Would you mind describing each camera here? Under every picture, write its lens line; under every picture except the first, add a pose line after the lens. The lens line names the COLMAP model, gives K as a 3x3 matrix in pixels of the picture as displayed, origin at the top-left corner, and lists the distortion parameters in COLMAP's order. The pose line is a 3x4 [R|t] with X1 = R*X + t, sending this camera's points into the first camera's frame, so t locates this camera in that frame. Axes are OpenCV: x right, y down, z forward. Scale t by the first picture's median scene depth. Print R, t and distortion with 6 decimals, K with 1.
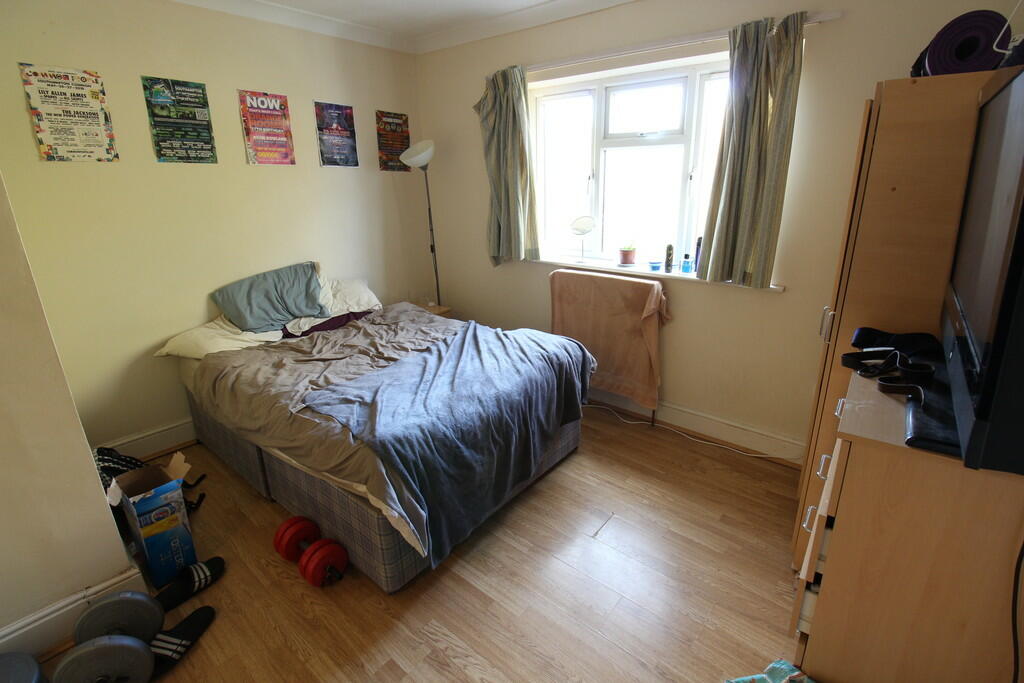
lens RADIAL K [[478.1, 0, 513.7], [0, 478.1, 334.6], [0, 0, 1]] dist [-0.000681, -0.000101]
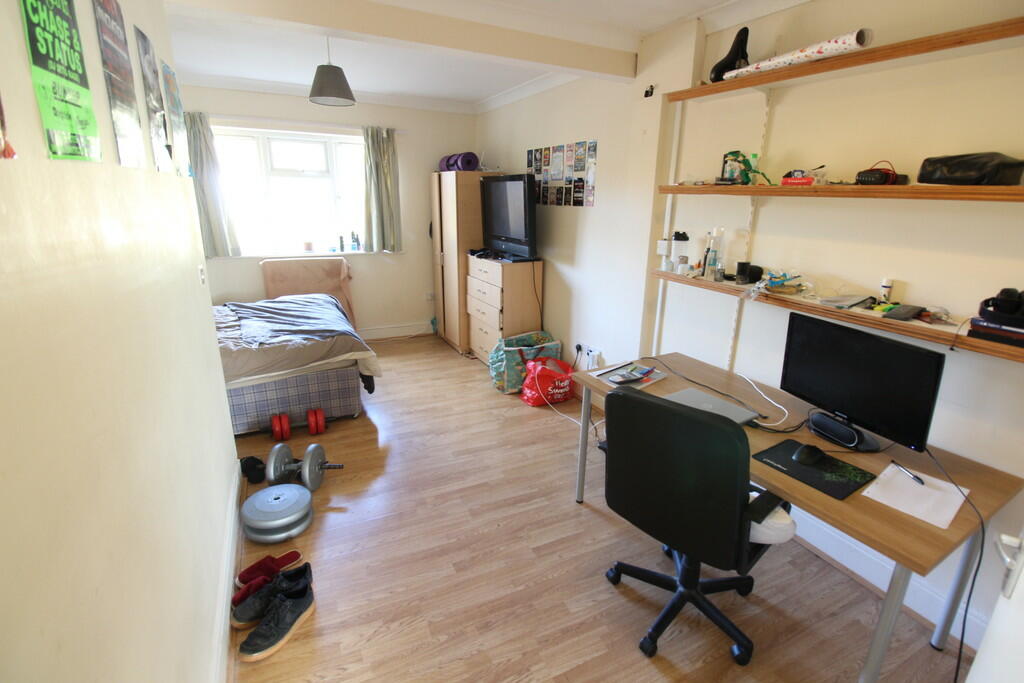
lens RADIAL K [[478.1, 0, 513.7], [0, 478.1, 334.6], [0, 0, 1]] dist [-0.000681, -0.000101]
pose [[0.427671, -0.242820, 0.870710, -1.007585], [0.251638, 0.957150, 0.143327, 0.065634], [-0.868202, 0.157807, 0.470448, -0.314155]]
